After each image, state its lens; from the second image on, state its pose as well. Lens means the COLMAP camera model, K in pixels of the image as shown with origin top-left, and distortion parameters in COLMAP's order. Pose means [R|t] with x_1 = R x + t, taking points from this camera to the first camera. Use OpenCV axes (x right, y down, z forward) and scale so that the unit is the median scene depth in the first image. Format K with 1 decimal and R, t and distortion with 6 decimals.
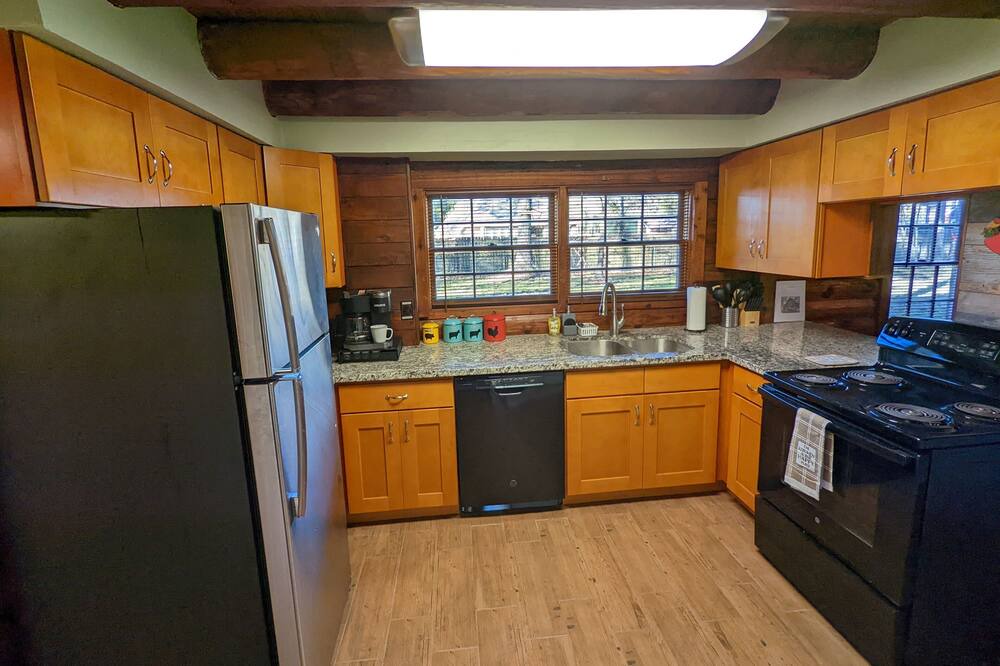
lens RADIAL K [[474.7, 0, 497.6], [0, 474.7, 326.9], [0, 0, 1]] dist [-0.001691, -0.000094]
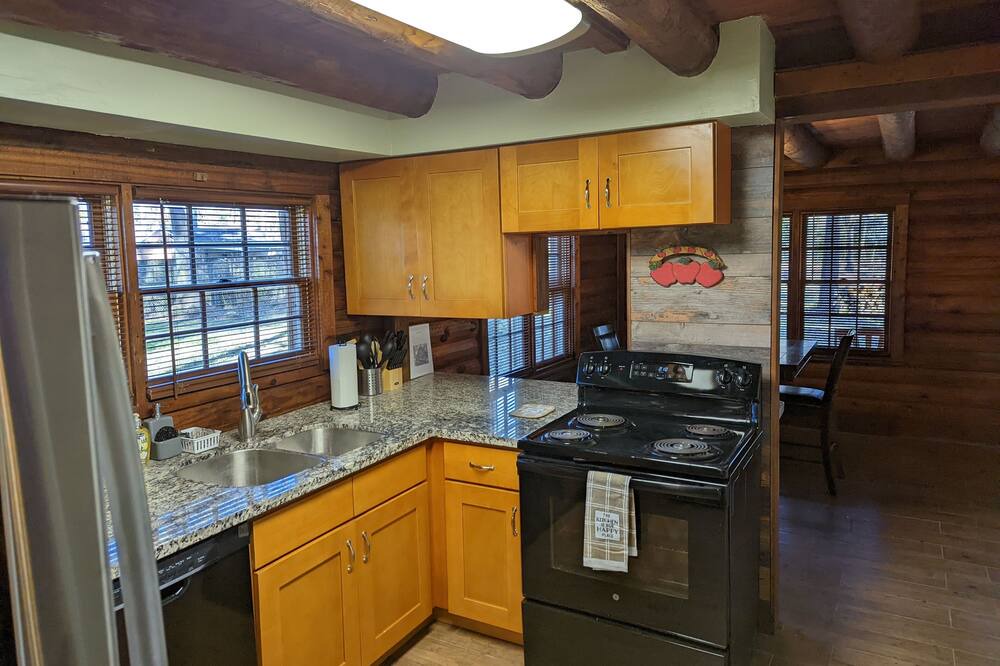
lens RADIAL K [[699.0, 0, 499.6], [0, 699.0, 324.9], [0, 0, 1]] dist [0.058013, -0.039330]
pose [[0.583048, -0.079169, 0.808571, -0.321743], [0.164644, 0.986104, -0.022170, -0.061682], [-0.795580, 0.146053, 0.587980, 0.253167]]
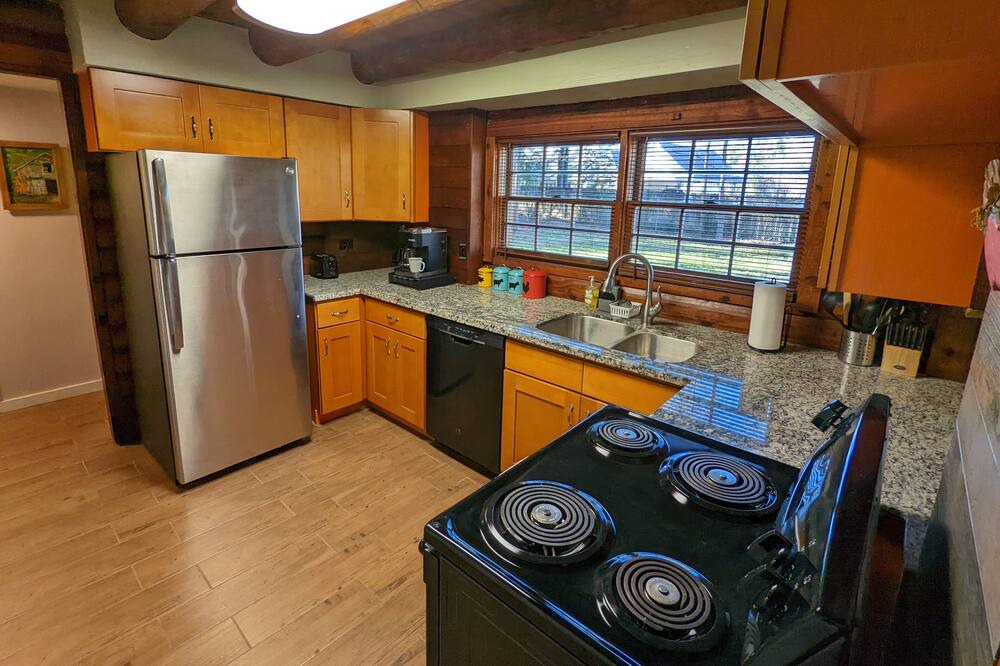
lens RADIAL K [[474.7, 0, 502.2], [0, 474.7, 301.0], [0, 0, 1]] dist [-0.001691, -0.000094]
pose [[0.675728, 0.217163, -0.704437, 0.743681], [-0.185844, 0.974940, 0.122283, -0.082371], [0.713340, 0.048285, 0.699153, 0.345835]]
